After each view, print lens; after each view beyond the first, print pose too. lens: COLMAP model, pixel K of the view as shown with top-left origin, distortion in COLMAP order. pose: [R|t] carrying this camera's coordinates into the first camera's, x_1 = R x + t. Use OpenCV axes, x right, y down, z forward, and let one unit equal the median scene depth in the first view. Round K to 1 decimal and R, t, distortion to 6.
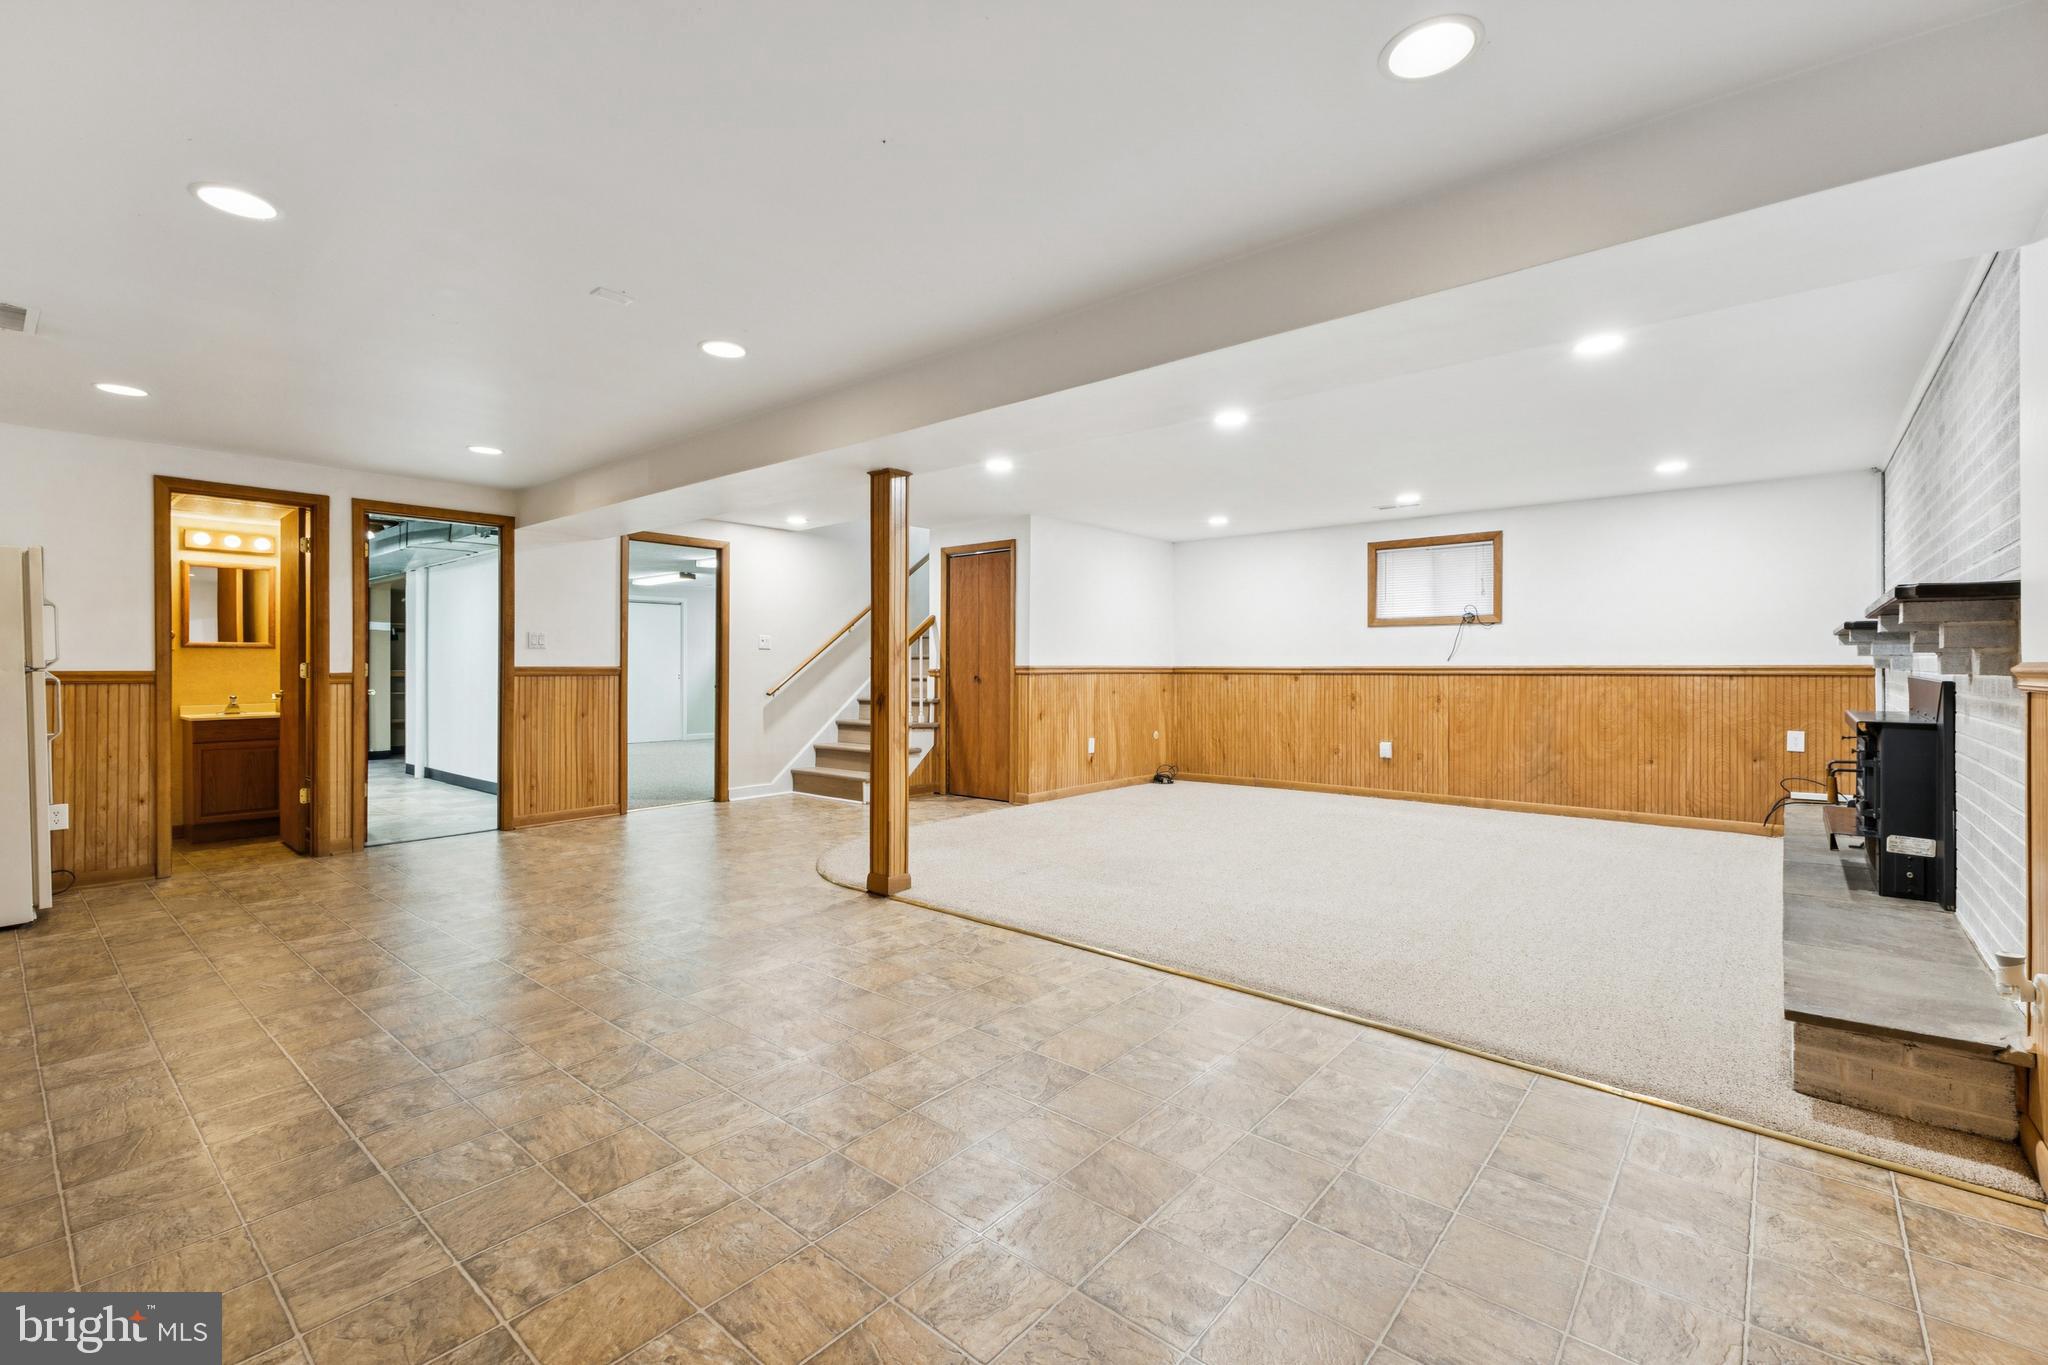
lens RADIAL K [[895.9, 0, 1028.7], [0, 895.9, 668.8], [0, 0, 1]] dist [0.019542, -0.002310]
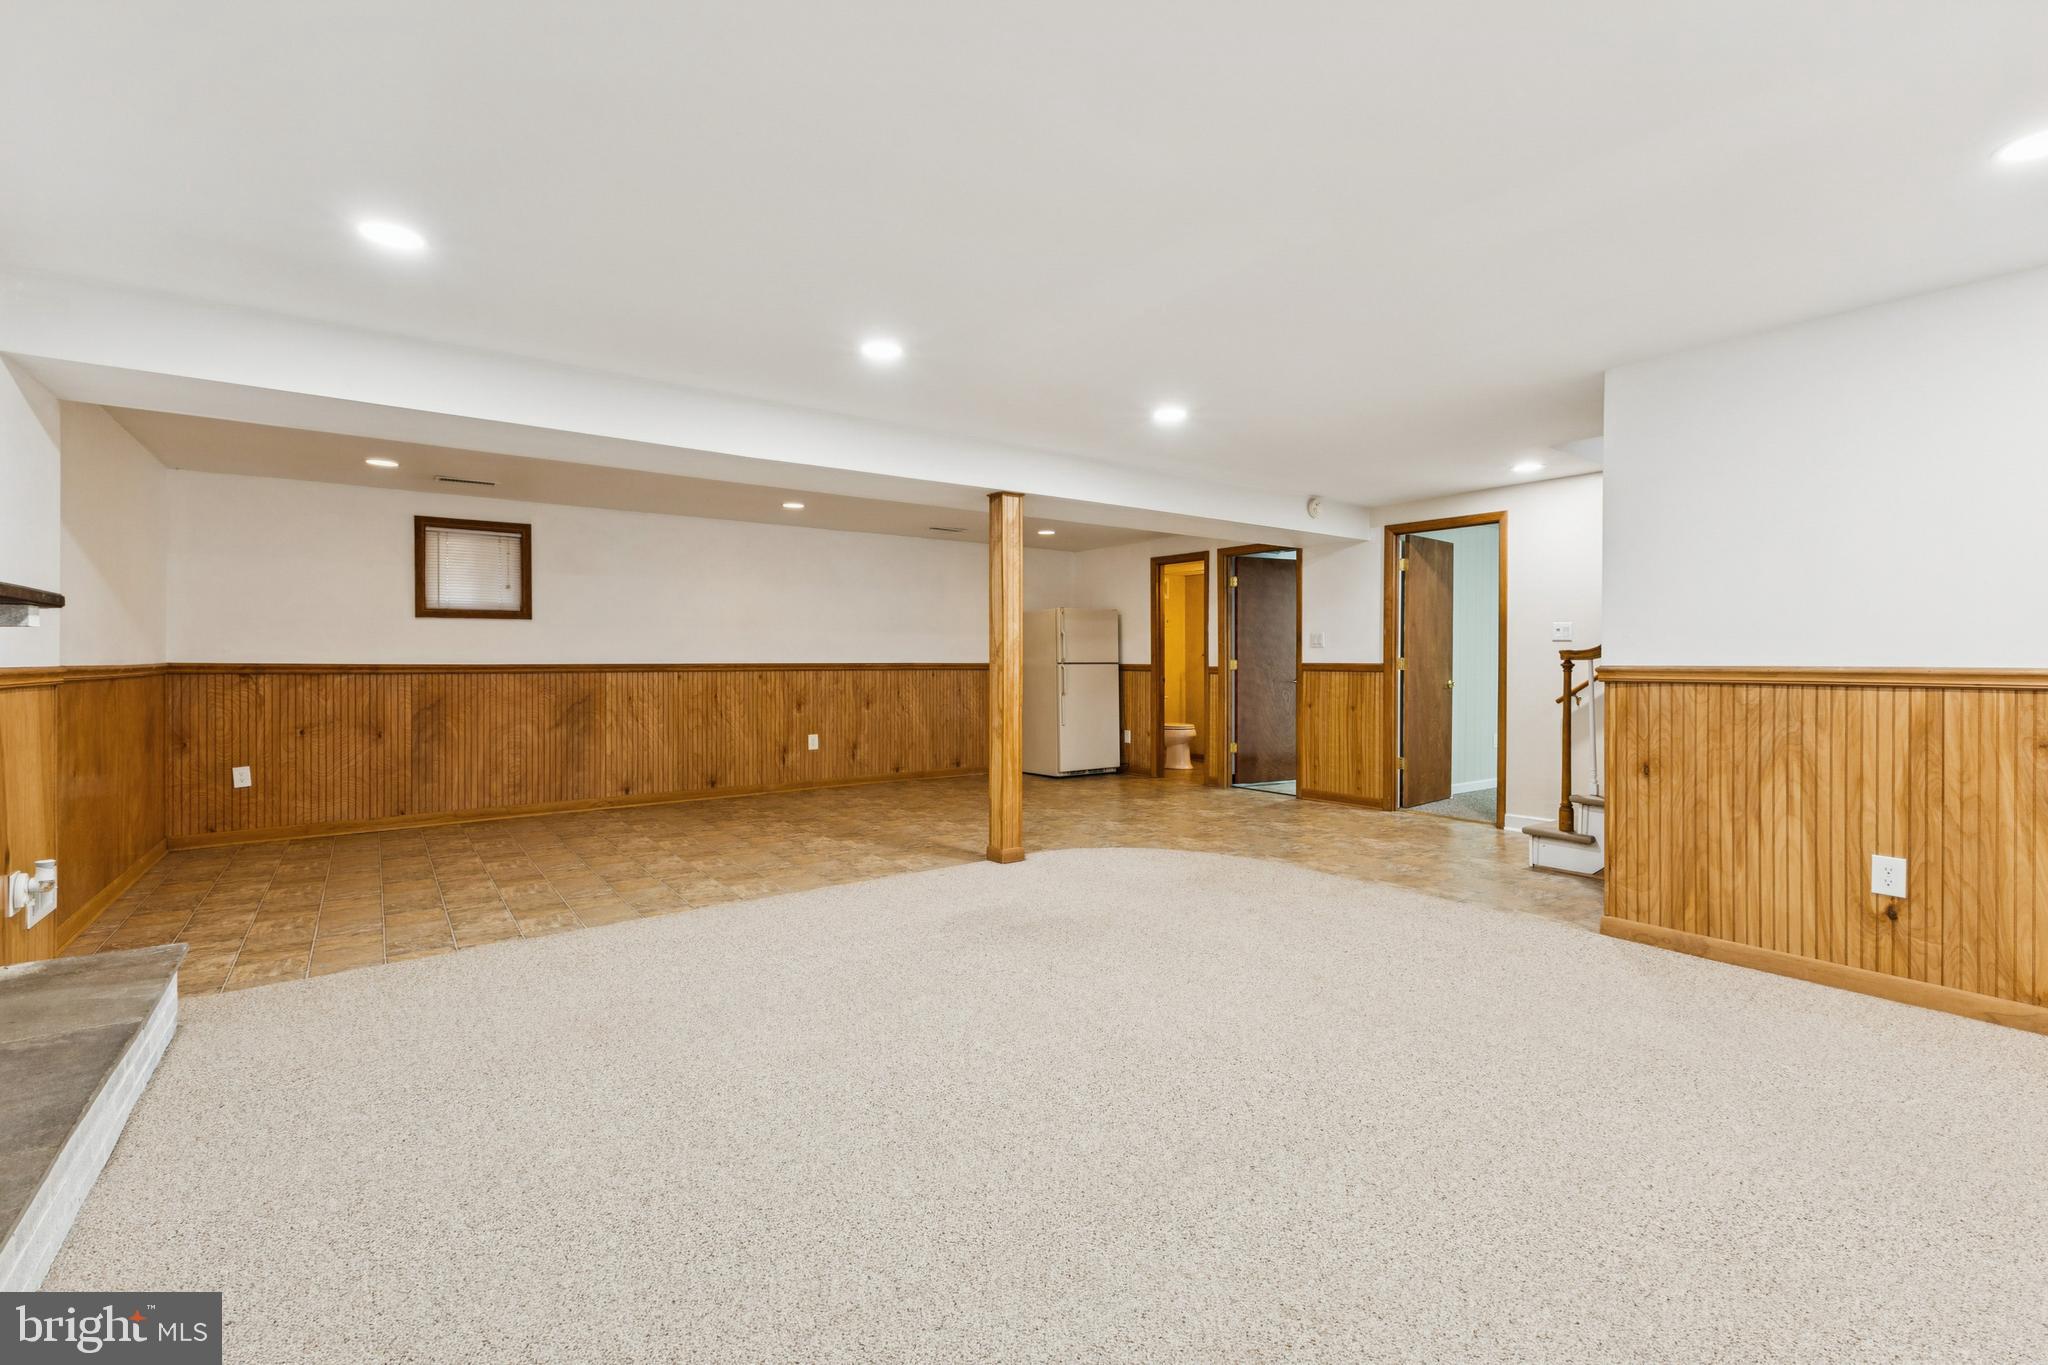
lens RADIAL K [[895.9, 0, 1023.7], [0, 895.9, 664.6], [0, 0, 1]] dist [0.019542, -0.002310]
pose [[-0.243242, 0.006447, -0.969944, 0.764954], [-0.002349, 0.999971, 0.007236, -0.008900], [0.969963, 0.004039, -0.243220, 1.048515]]
